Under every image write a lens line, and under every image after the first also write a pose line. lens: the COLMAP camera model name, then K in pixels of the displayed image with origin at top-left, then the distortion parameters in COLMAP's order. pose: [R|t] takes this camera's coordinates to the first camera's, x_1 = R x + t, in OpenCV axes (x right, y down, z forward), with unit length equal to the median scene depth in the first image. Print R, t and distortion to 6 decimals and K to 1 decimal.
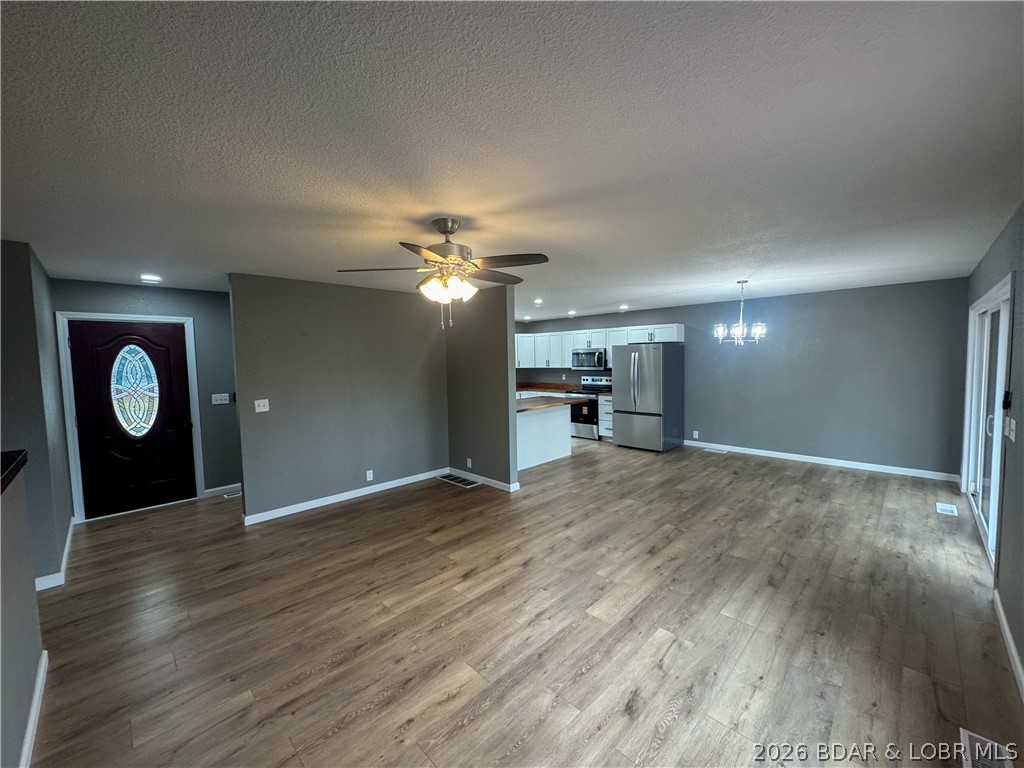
lens RADIAL K [[407.2, 0, 510.8], [0, 407.2, 384.7], [0, 0, 1]] dist [-0.002392, 0.000004]
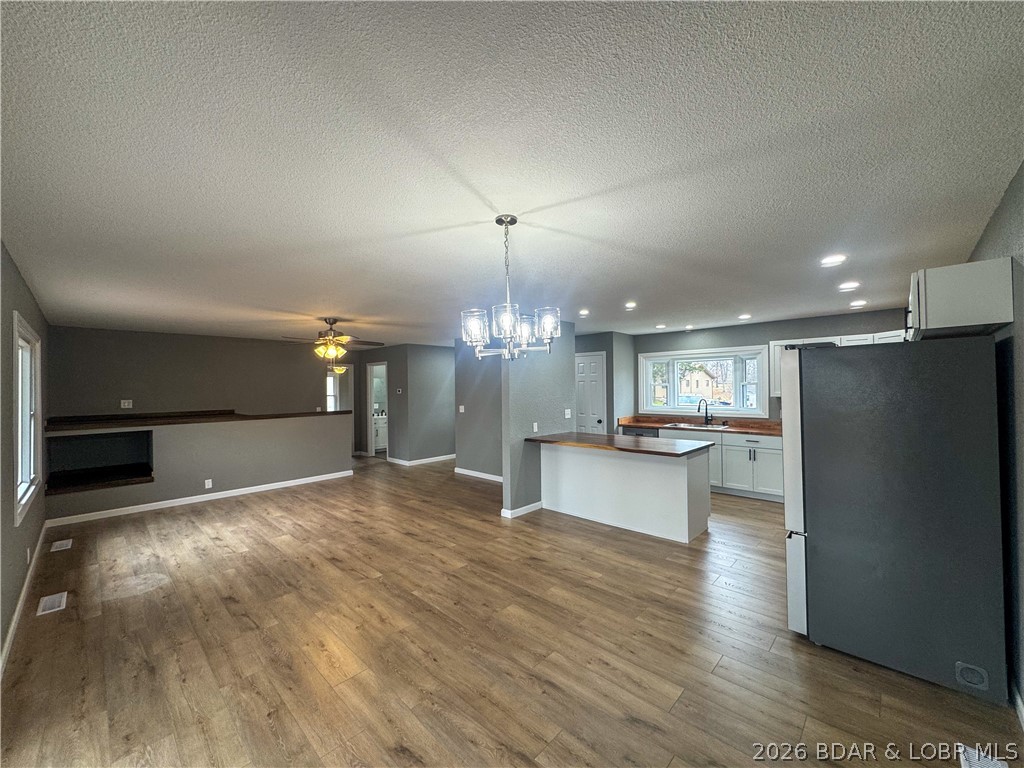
lens RADIAL K [[407.2, 0, 512.4], [0, 407.2, 382.1], [0, 0, 1]] dist [-0.002392, 0.000004]
pose [[0.023466, 0.006985, -0.999700, 1.141795], [-0.053573, 0.998548, 0.005719, -0.084421], [0.998288, 0.053423, 0.023807, 1.115724]]
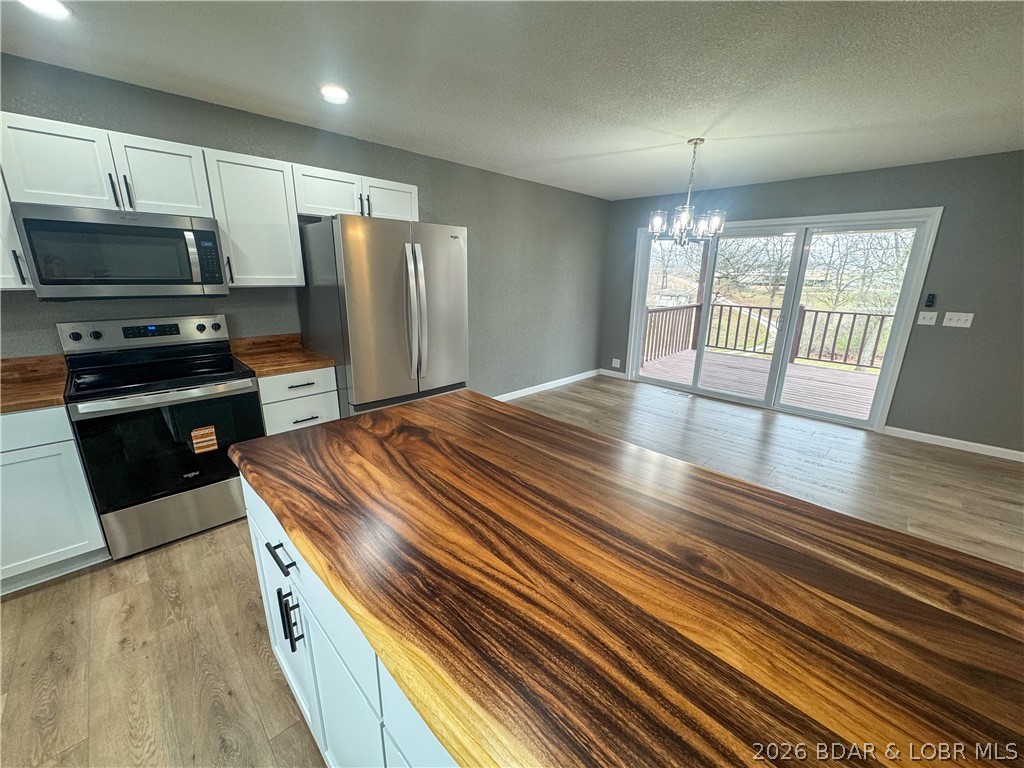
lens RADIAL K [[407.2, 0, 512.4], [0, 407.2, 384.9], [0, 0, 1]] dist [-0.002392, 0.000004]
pose [[-0.000206, -0.244820, 0.969569, -0.159060], [0.053088, 0.968199, 0.244485, -0.060834], [-0.998590, 0.051523, 0.012797, 1.443523]]
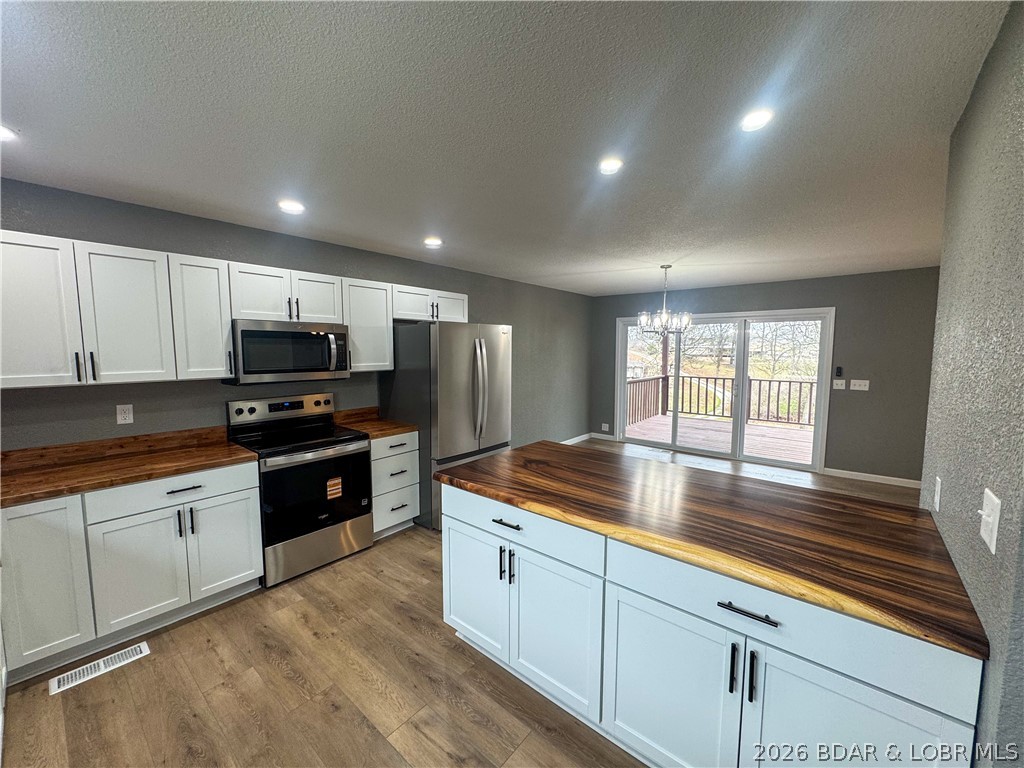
lens RADIAL K [[407.2, 0, 512.9], [0, 407.2, 385.5], [0, 0, 1]] dist [-0.002392, 0.000004]
pose [[-0.093291, -0.069962, 0.993178, -0.362052], [0.066563, 0.994858, 0.076333, -0.088796], [-0.993411, 0.073230, -0.088154, 1.602659]]
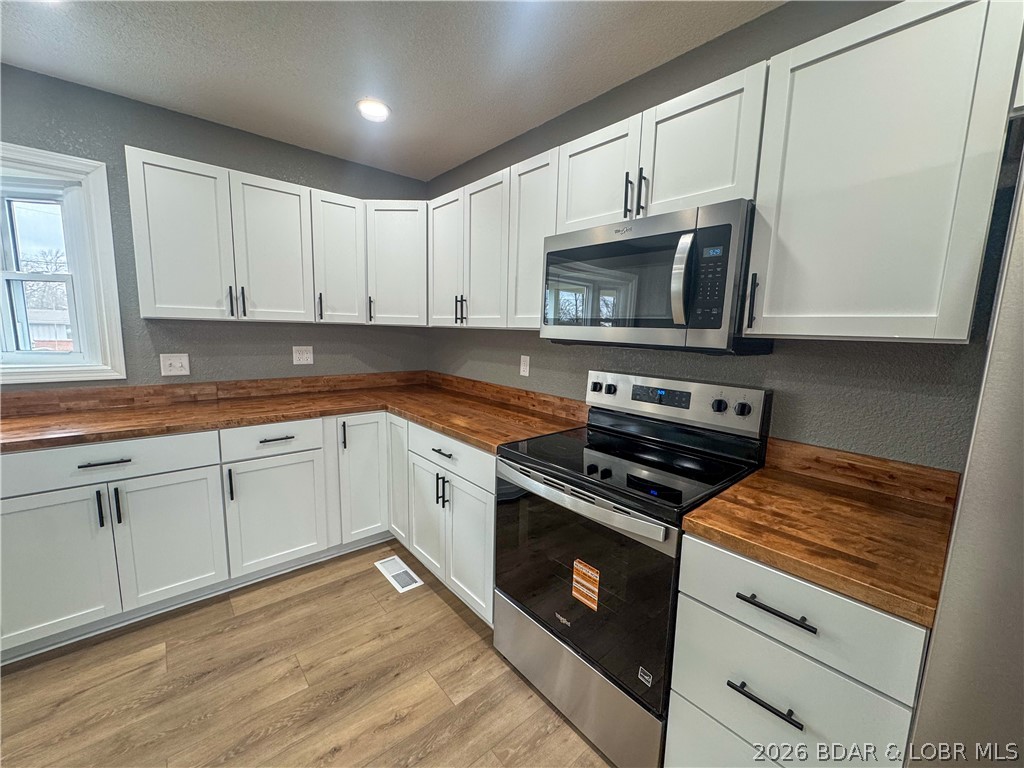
lens RADIAL K [[407.2, 0, 509.2], [0, 407.2, 382.6], [0, 0, 1]] dist [-0.002392, 0.000004]
pose [[0.996664, 0.055067, -0.060242, 0.289696], [-0.050743, 0.996179, 0.071083, -0.055268], [0.063926, -0.067788, 0.995650, 1.552549]]
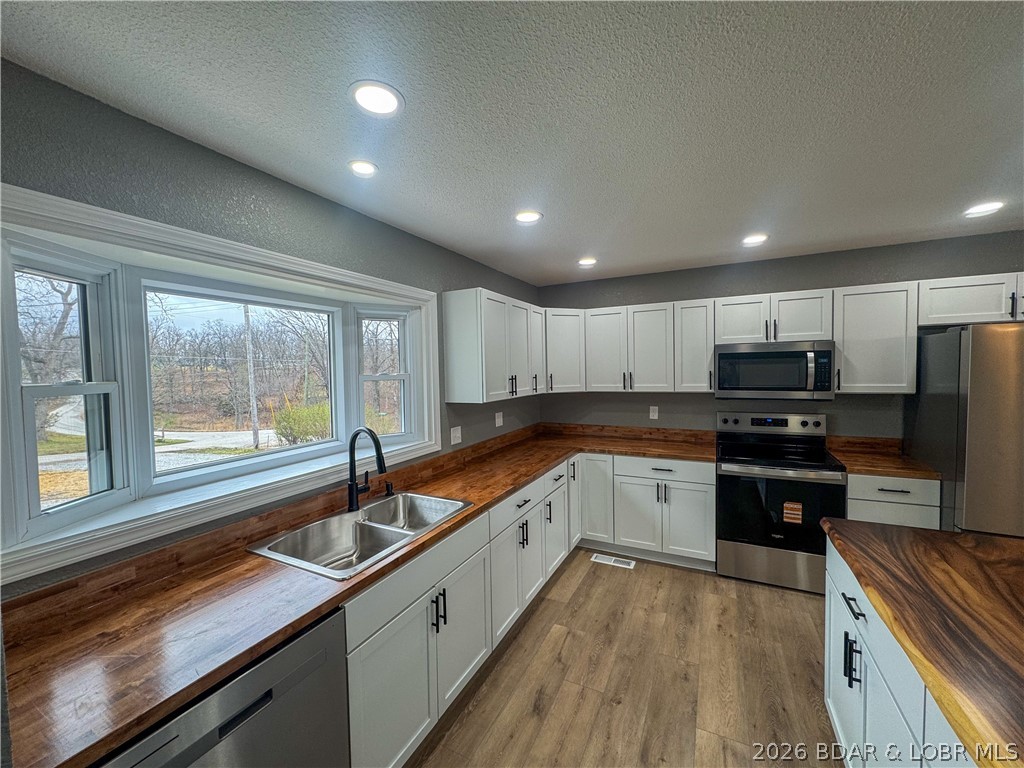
lens RADIAL K [[407.2, 0, 510.0], [0, 407.2, 384.5], [0, 0, 1]] dist [-0.002392, 0.000004]
pose [[0.949113, -0.014017, 0.314623, -0.304581], [0.023823, 0.999342, -0.027344, -0.084517], [-0.314033, 0.033448, 0.948823, 1.364124]]
